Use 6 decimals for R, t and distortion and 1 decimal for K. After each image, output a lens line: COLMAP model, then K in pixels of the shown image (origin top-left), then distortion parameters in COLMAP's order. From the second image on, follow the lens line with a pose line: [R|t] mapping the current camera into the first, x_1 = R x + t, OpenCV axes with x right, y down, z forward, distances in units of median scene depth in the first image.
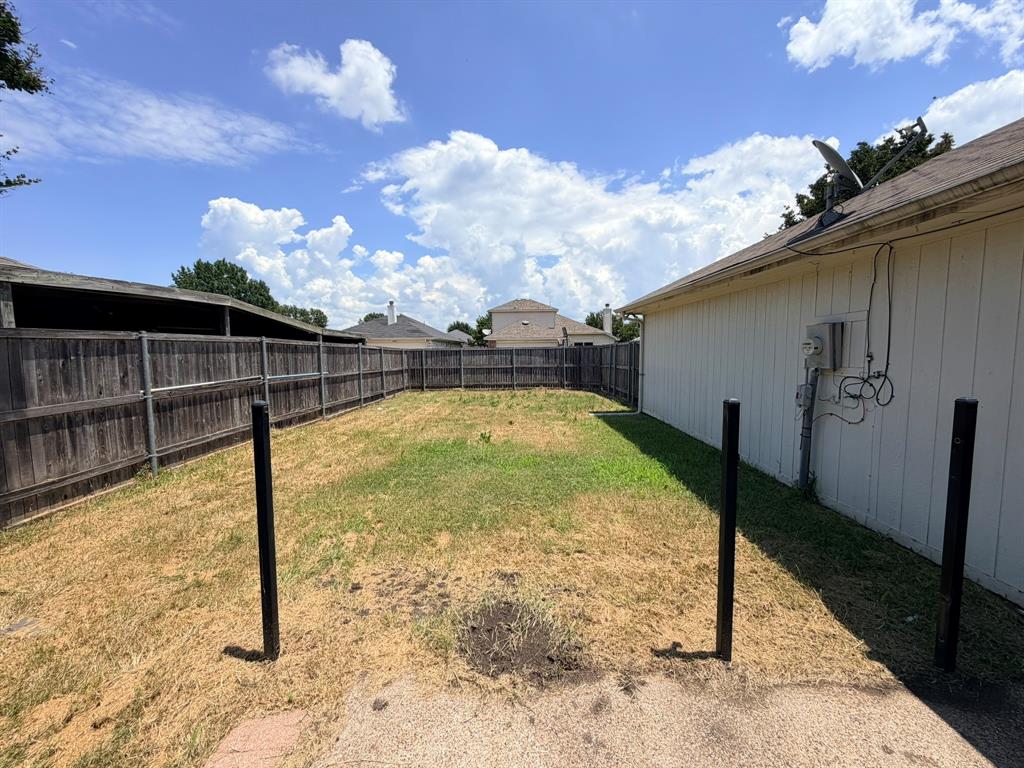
lens RADIAL K [[409.7, 0, 510.2], [0, 409.7, 382.8], [0, 0, 1]] dist [0.001020, 0.000419]
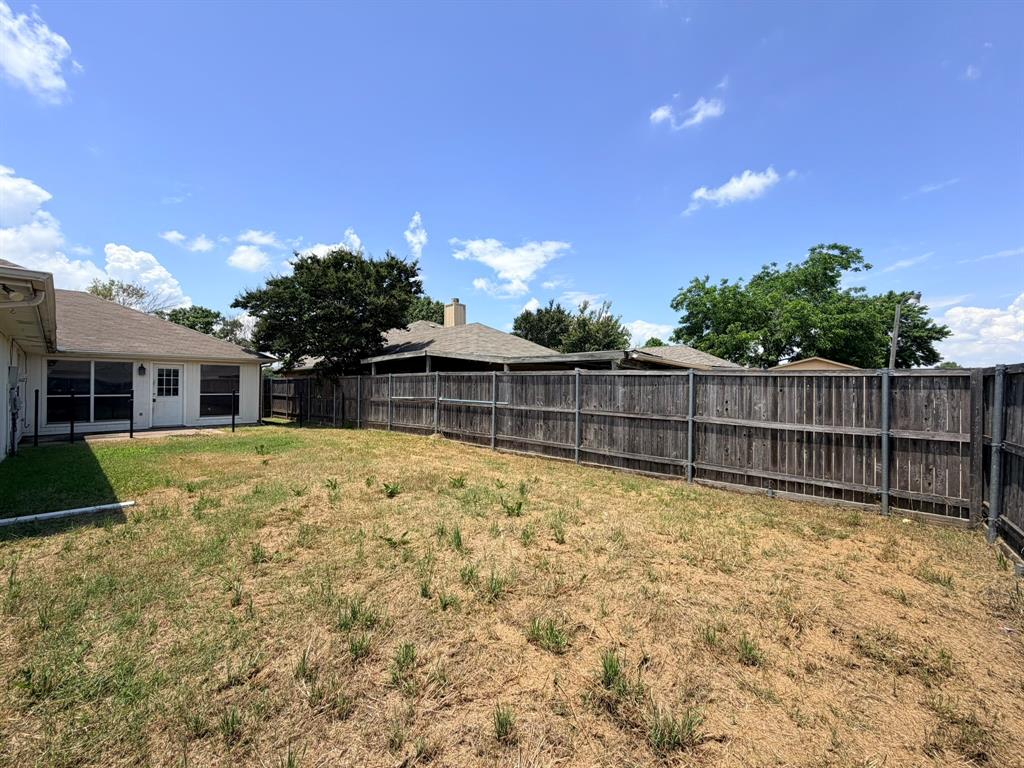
lens RADIAL K [[409.7, 0, 510.2], [0, 409.7, 382.8], [0, 0, 1]] dist [0.001020, 0.000419]
pose [[-0.673843, 0.006572, -0.738845, 0.339455], [-0.052059, 0.997053, 0.056348, -0.179634], [0.737038, 0.076433, -0.671515, 2.339316]]
